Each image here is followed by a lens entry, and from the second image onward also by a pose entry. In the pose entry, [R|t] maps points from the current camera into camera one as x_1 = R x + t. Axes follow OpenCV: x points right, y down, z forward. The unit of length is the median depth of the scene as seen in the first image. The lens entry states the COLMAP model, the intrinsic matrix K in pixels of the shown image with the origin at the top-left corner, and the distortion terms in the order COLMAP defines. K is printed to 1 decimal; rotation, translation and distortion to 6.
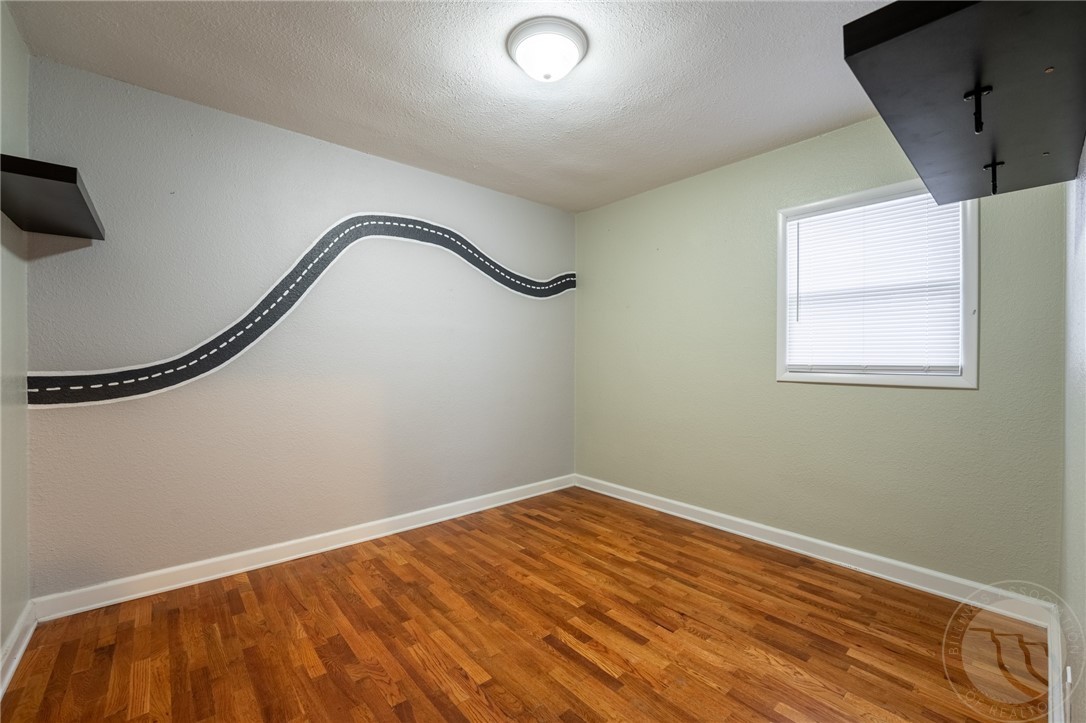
lens RADIAL K [[450.1, 0, 542.5], [0, 450.1, 361.3], [0, 0, 1]] dist [-0.029192, 0.003629]
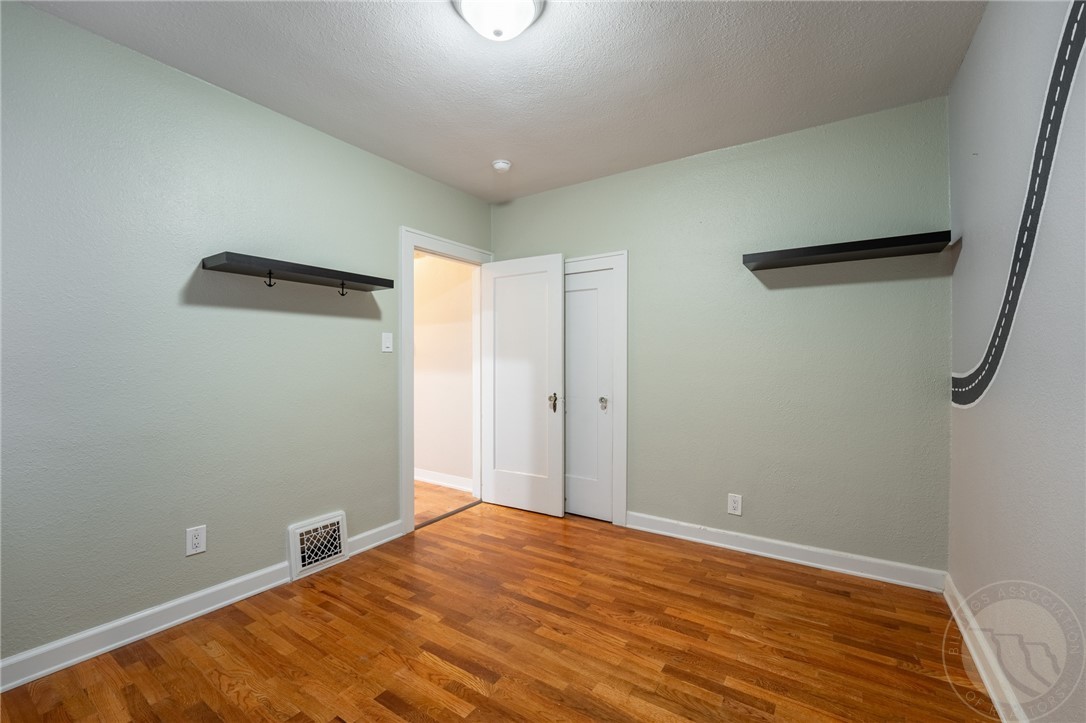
lens RADIAL K [[450.1, 0, 542.5], [0, 450.1, 361.3], [0, 0, 1]] dist [-0.029192, 0.003629]
pose [[-0.964431, -0.000071, -0.264335, 0.144467], [-0.002578, 0.999955, 0.009135, -0.012255], [0.264323, 0.009491, -0.964388, 1.741383]]
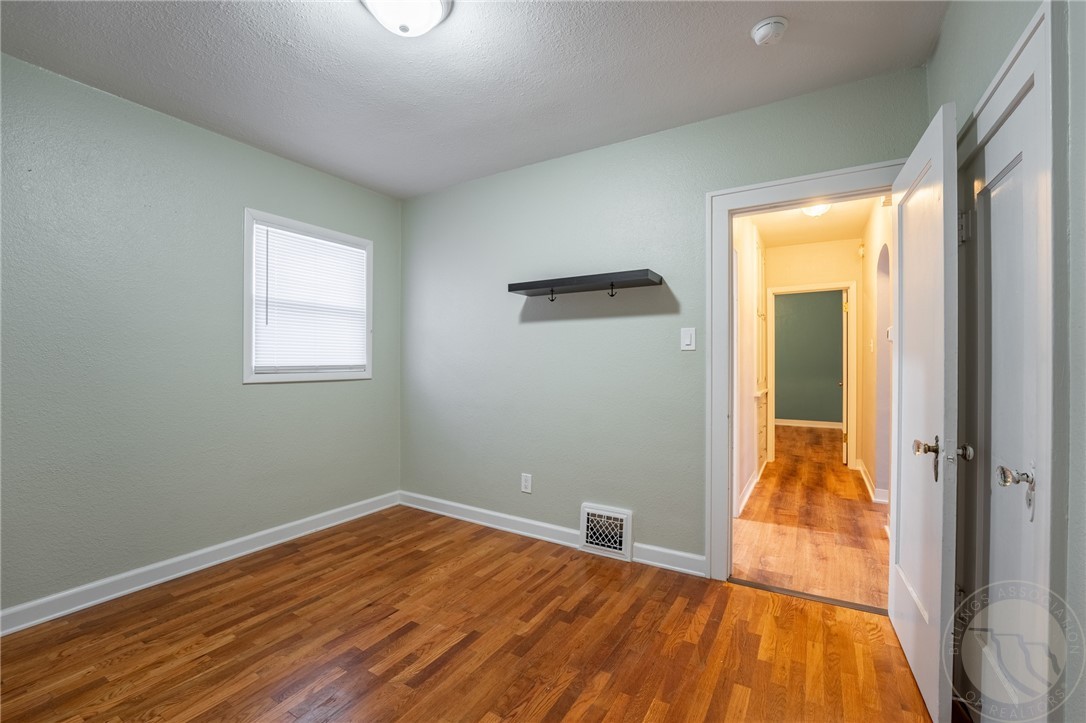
lens RADIAL K [[450.1, 0, 542.5], [0, 450.1, 361.3], [0, 0, 1]] dist [-0.029192, 0.003629]
pose [[-0.307166, -0.004145, 0.951647, -0.821296], [0.007687, 0.999947, 0.006837, -0.008767], [-0.951625, 0.009415, -0.307118, 0.951194]]
